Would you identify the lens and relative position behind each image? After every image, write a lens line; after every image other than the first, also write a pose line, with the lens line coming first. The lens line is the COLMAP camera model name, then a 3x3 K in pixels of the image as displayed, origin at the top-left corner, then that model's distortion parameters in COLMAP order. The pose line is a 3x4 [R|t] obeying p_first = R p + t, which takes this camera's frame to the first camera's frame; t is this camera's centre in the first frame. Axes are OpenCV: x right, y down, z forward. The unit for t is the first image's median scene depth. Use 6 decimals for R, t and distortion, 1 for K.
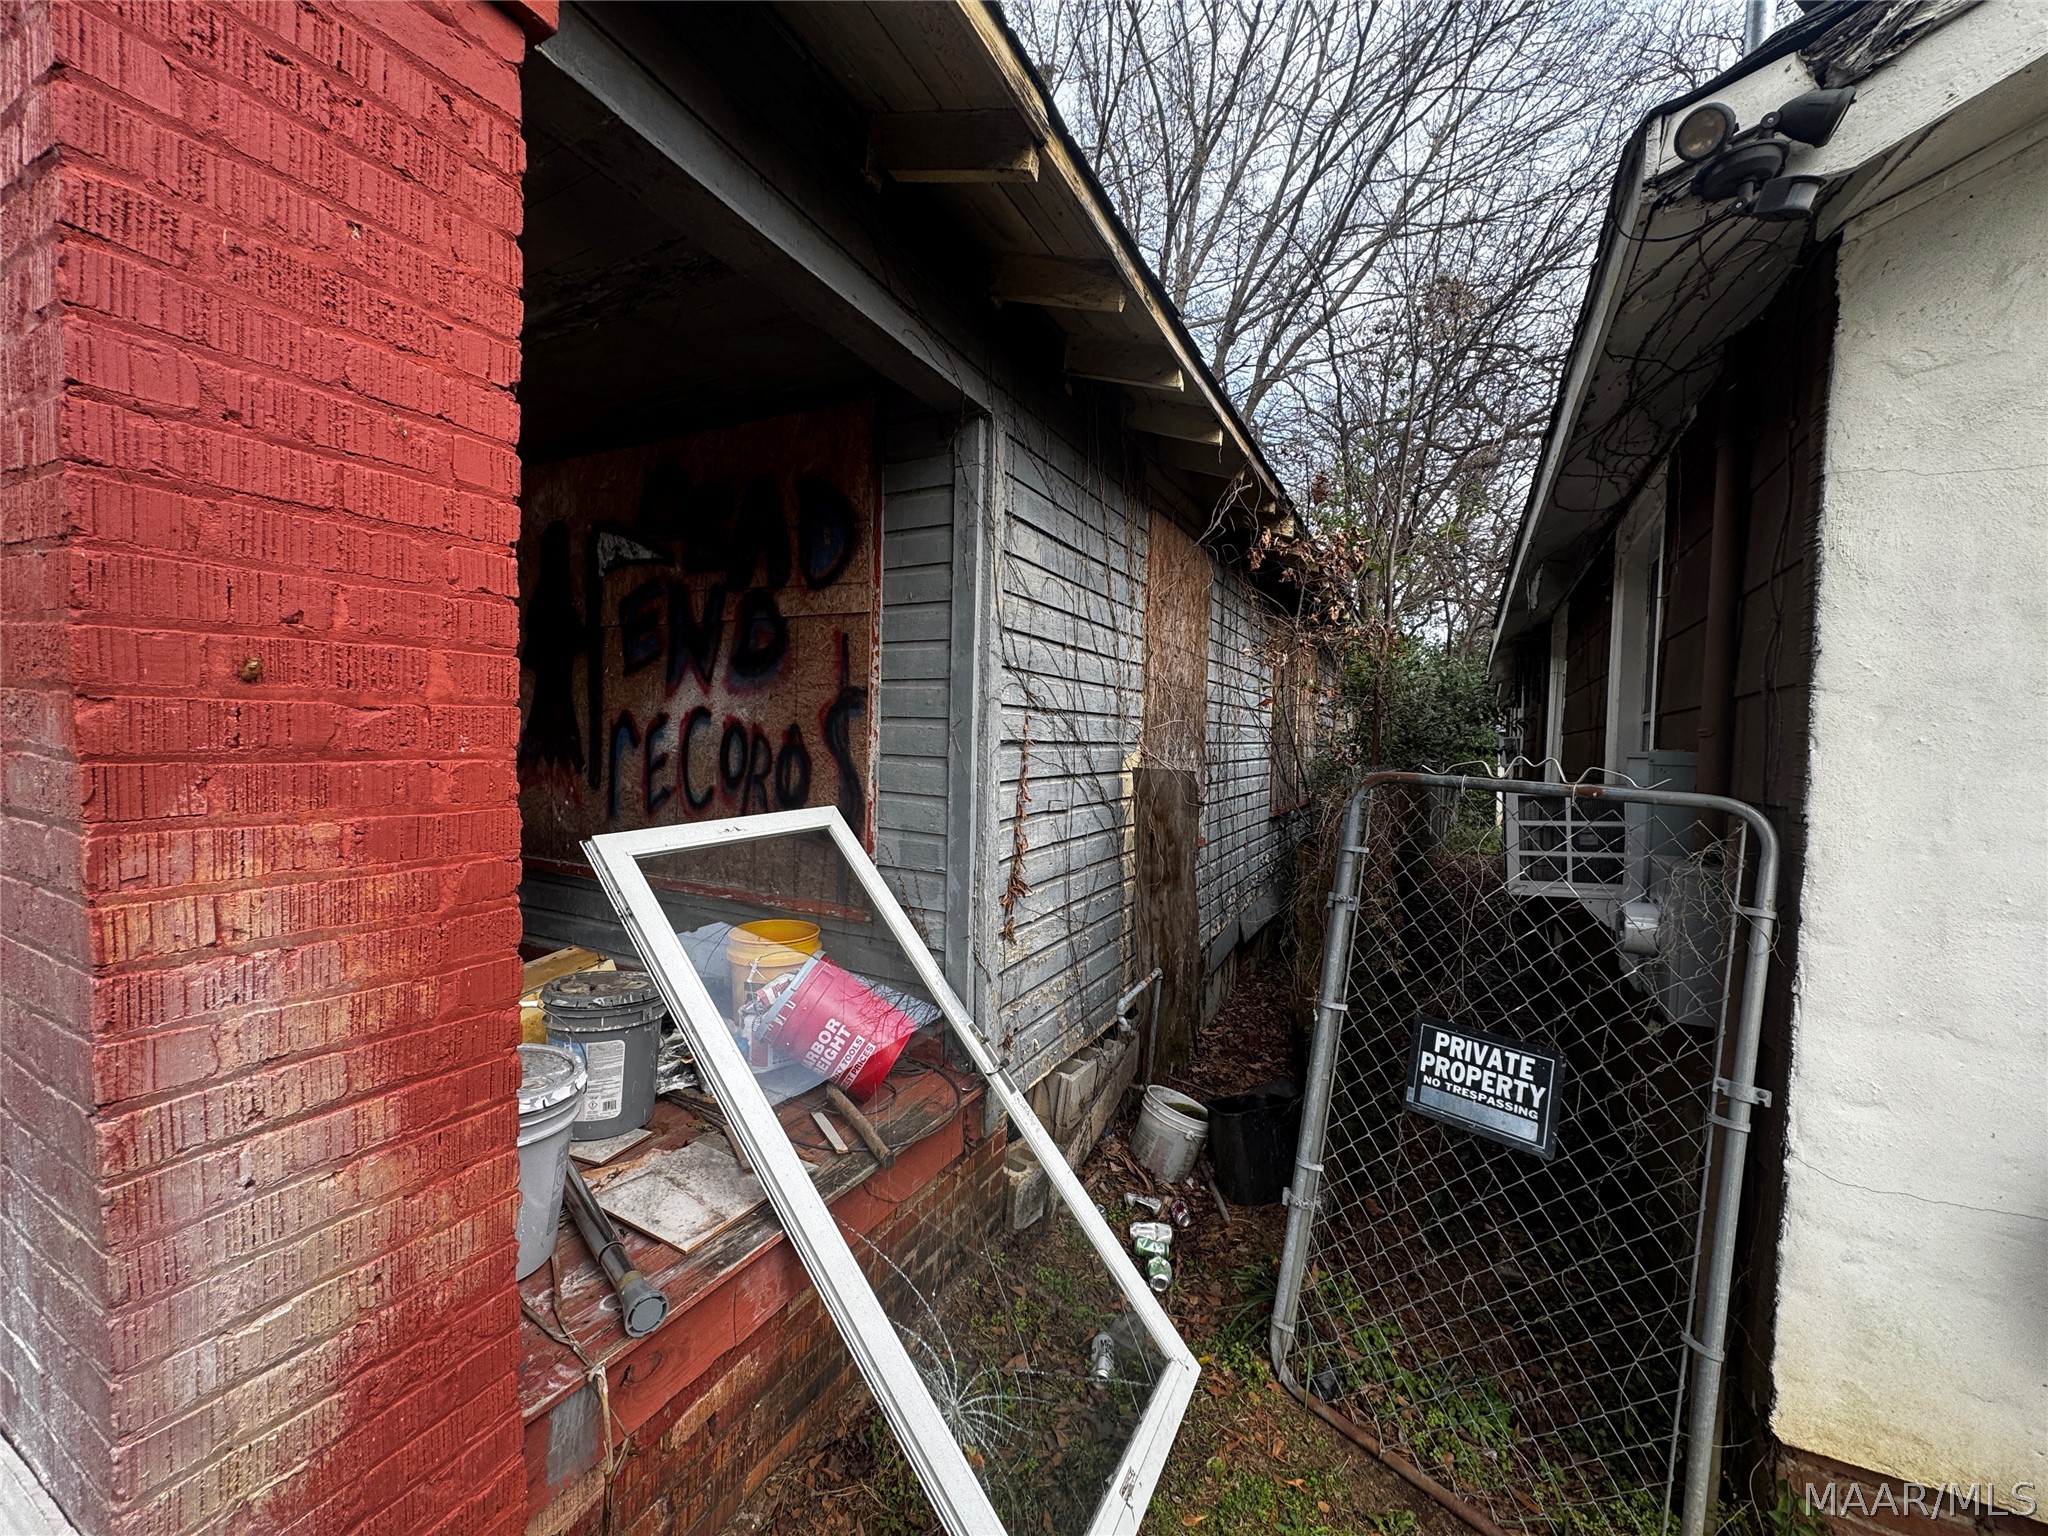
lens RADIAL K [[804.8, 0, 1025.1], [0, 804.8, 764.7], [0, 0, 1]] dist [-0.003072, 0.000308]
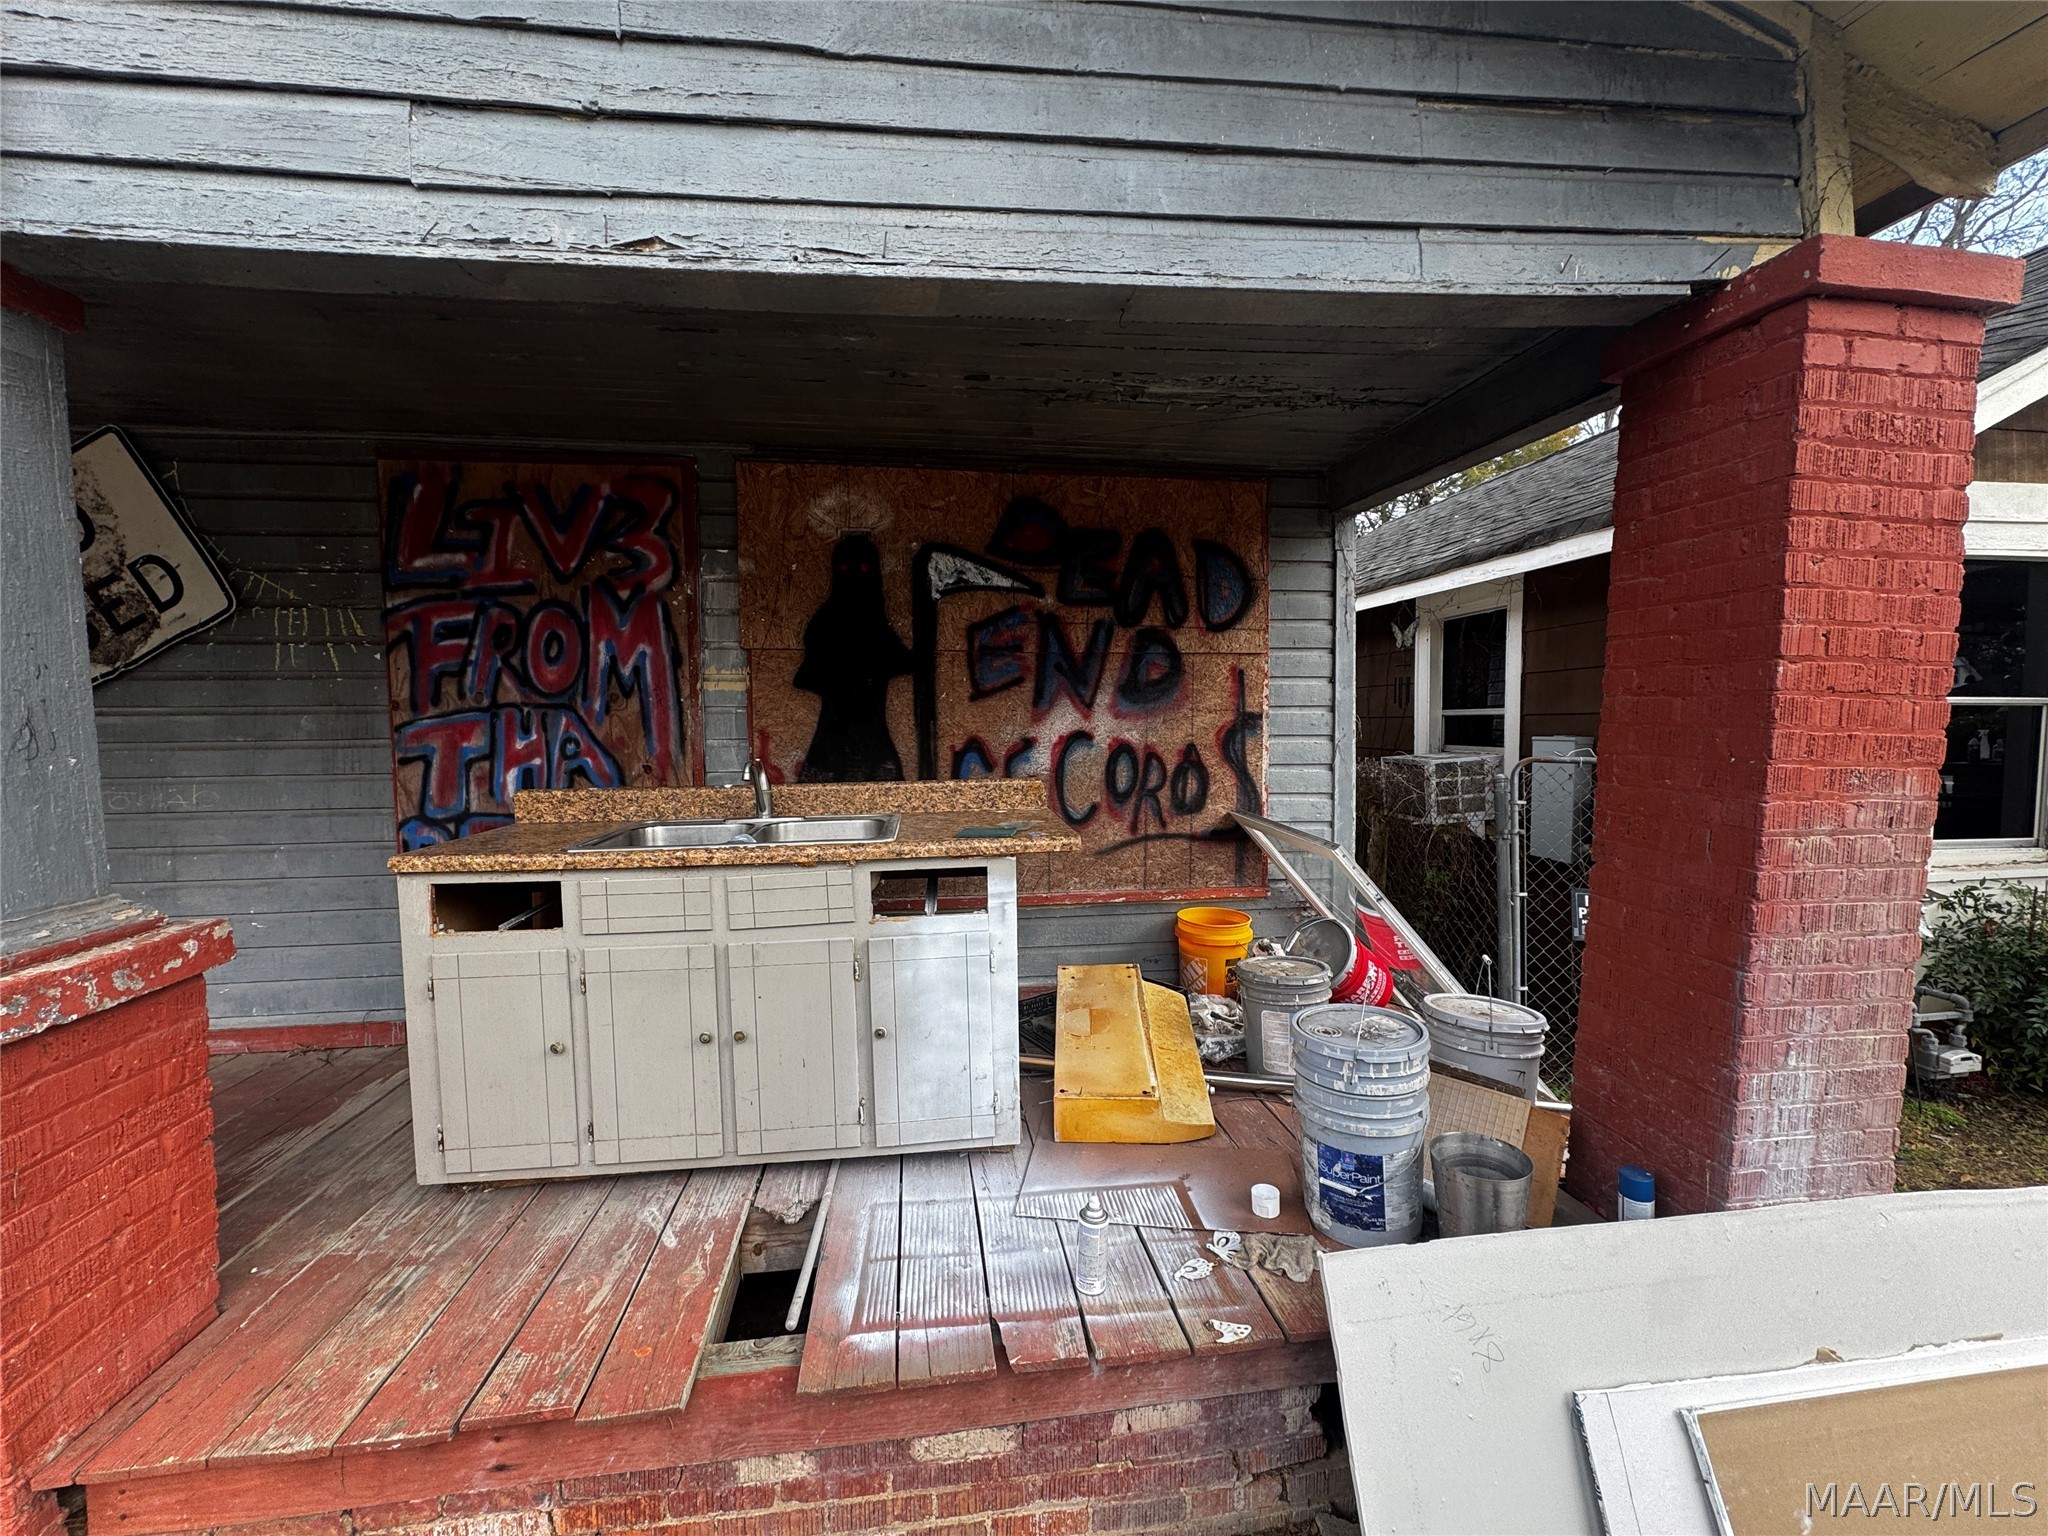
lens RADIAL K [[804.8, 0, 1018.3], [0, 804.8, 757.7], [0, 0, 1]] dist [-0.003072, 0.000308]
pose [[0.817877, -0.058426, 0.572418, -1.301219], [0.048931, 0.998290, 0.031981, -0.088180], [-0.573308, 0.001852, 0.819338, 0.192467]]
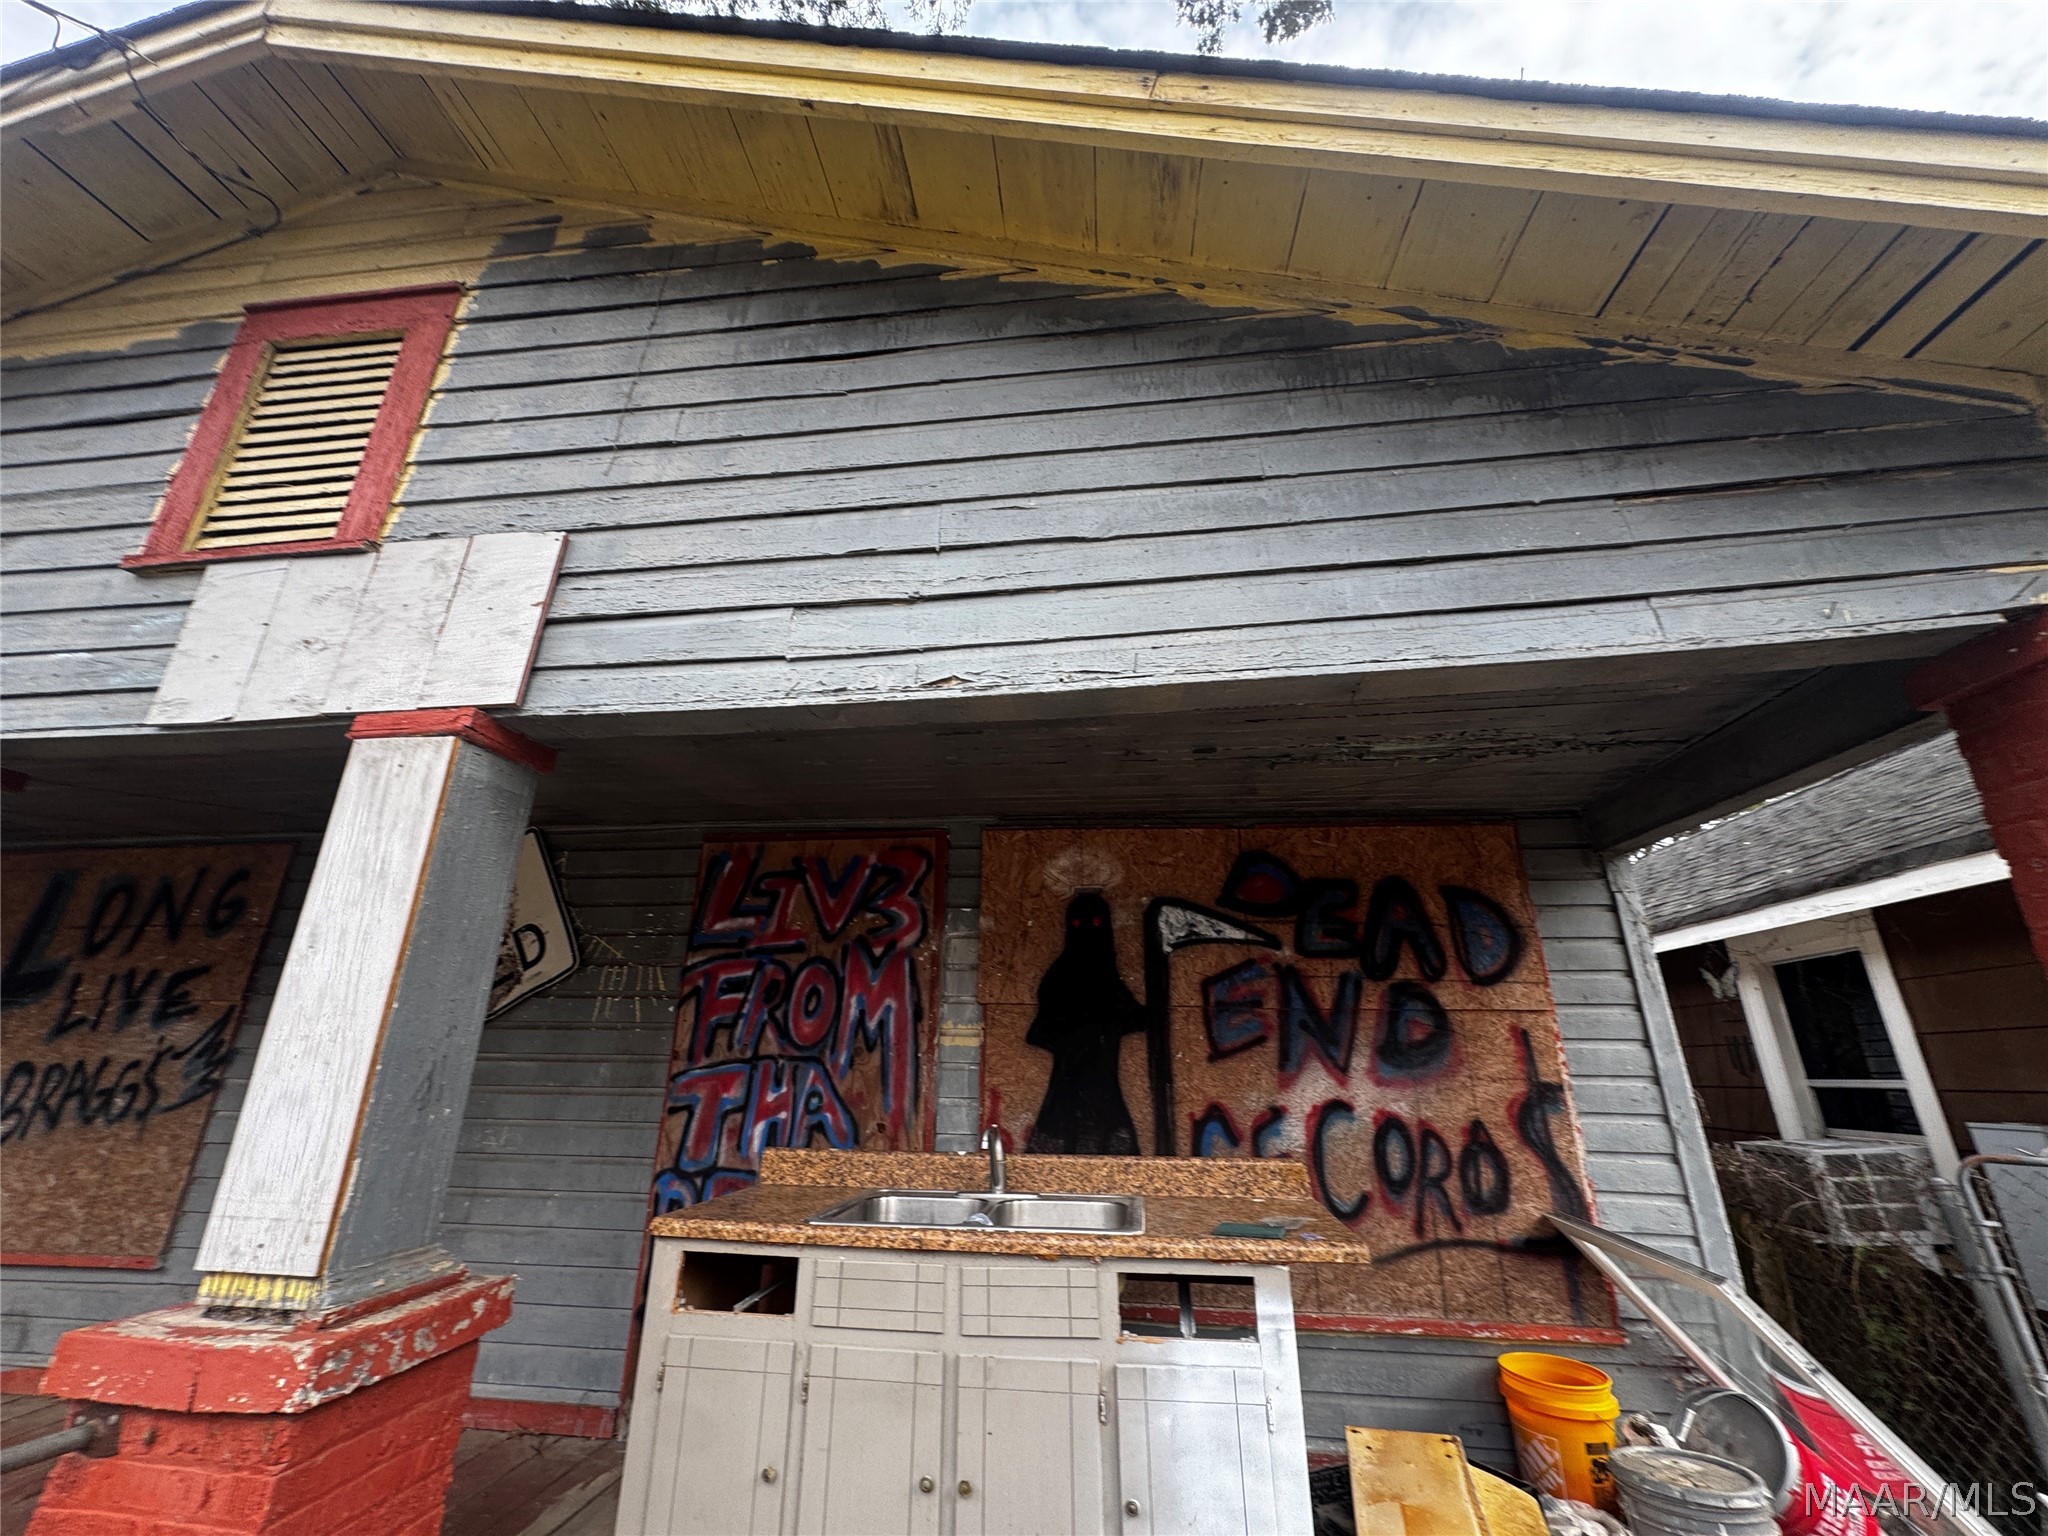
lens RADIAL K [[804.8, 0, 1018.4], [0, 804.8, 764.0], [0, 0, 1]] dist [-0.003072, 0.000308]
pose [[0.934359, 0.114983, 0.337272, -1.343472], [0.021229, 0.926864, -0.374796, -0.109319], [-0.355701, 0.357354, 0.863583, 0.194553]]
